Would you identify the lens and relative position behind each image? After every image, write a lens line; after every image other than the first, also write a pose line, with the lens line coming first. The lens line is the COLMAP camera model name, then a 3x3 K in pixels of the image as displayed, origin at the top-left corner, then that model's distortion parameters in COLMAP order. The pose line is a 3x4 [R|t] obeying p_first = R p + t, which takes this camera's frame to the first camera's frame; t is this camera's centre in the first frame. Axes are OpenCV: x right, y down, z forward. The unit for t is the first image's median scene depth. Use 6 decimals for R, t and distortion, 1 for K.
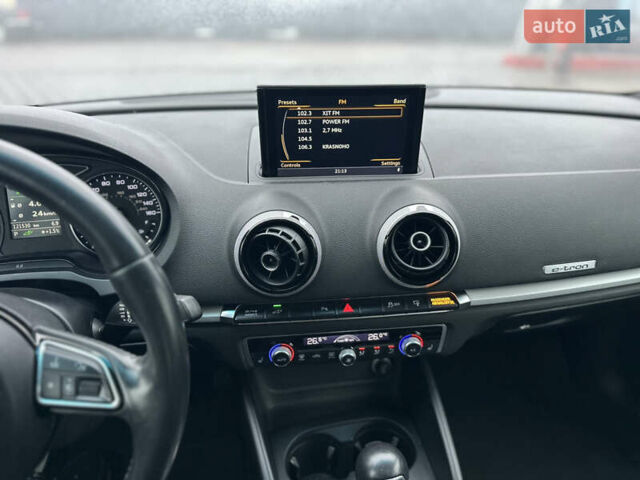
lens RADIAL K [[444.9, 0, 328.2], [0, 444.9, 237.1], [0, 0, 1]] dist [0.080282, -0.089476]
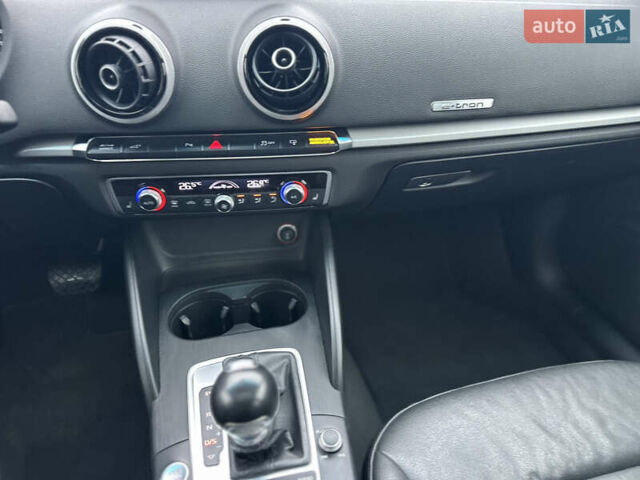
lens RADIAL K [[444.9, 0, 328.2], [0, 444.9, 237.1], [0, 0, 1]] dist [0.080282, -0.089476]
pose [[0.999951, 0.009743, 0.001917, 0.267974], [-0.009913, 0.990815, 0.134861, 0.214656], [-0.000586, -0.134874, 0.990863, 0.063433]]
